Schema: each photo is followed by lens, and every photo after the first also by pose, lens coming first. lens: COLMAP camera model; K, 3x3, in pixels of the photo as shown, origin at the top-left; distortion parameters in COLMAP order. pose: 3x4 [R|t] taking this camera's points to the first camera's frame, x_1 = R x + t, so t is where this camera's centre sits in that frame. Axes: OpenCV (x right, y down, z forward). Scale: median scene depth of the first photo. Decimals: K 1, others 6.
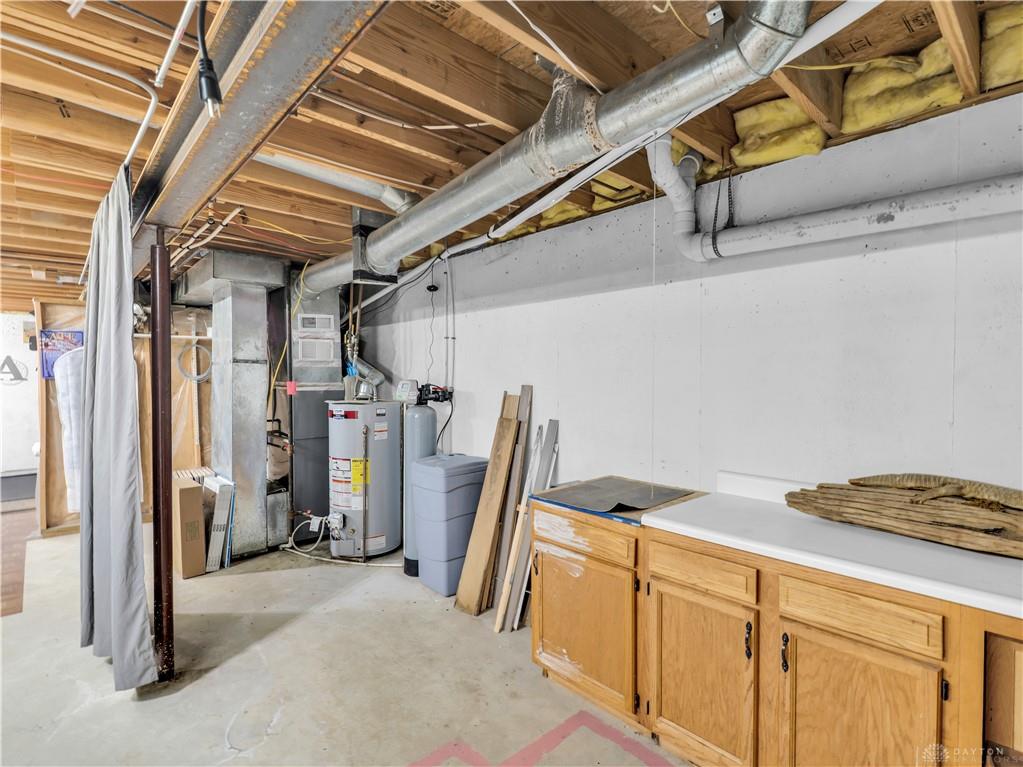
lens RADIAL K [[517.4, 0, 465.3], [0, 517.4, 389.3], [0, 0, 1]] dist [0.005495, -0.005555]
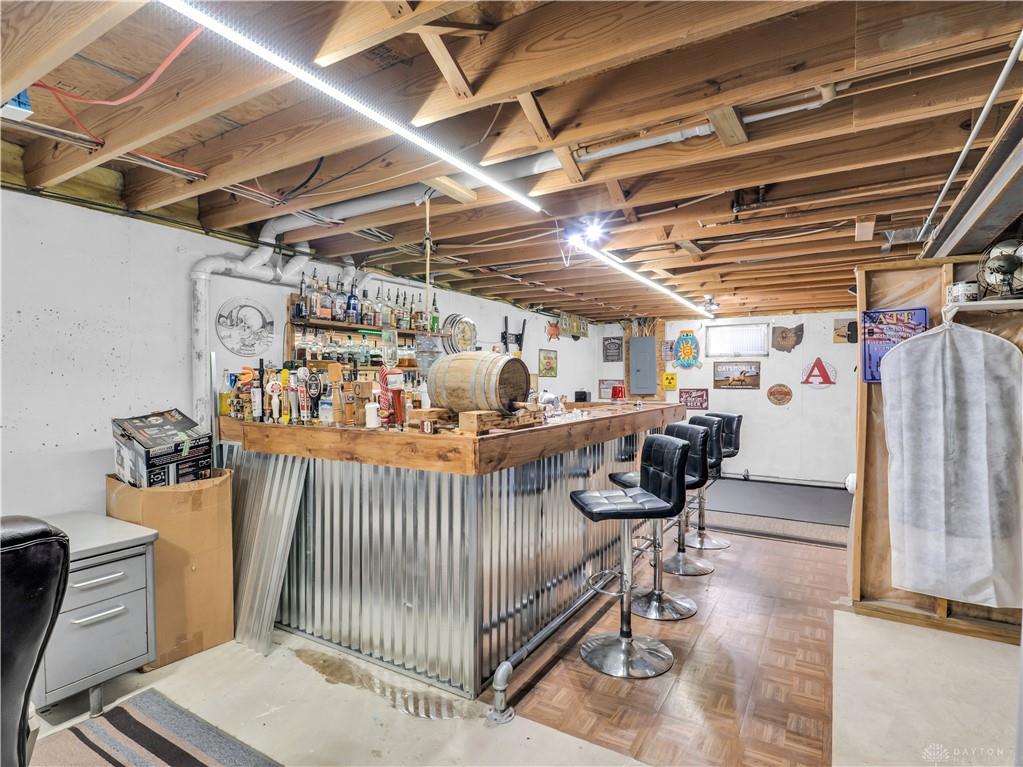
lens RADIAL K [[517.4, 0, 514.8], [0, 517.4, 387.1], [0, 0, 1]] dist [0.005495, -0.005555]
pose [[0.316438, 0.018880, -0.948425, -0.306503], [-0.031570, 0.999458, 0.009363, -0.005926], [0.948088, 0.026979, 0.316862, 0.339144]]
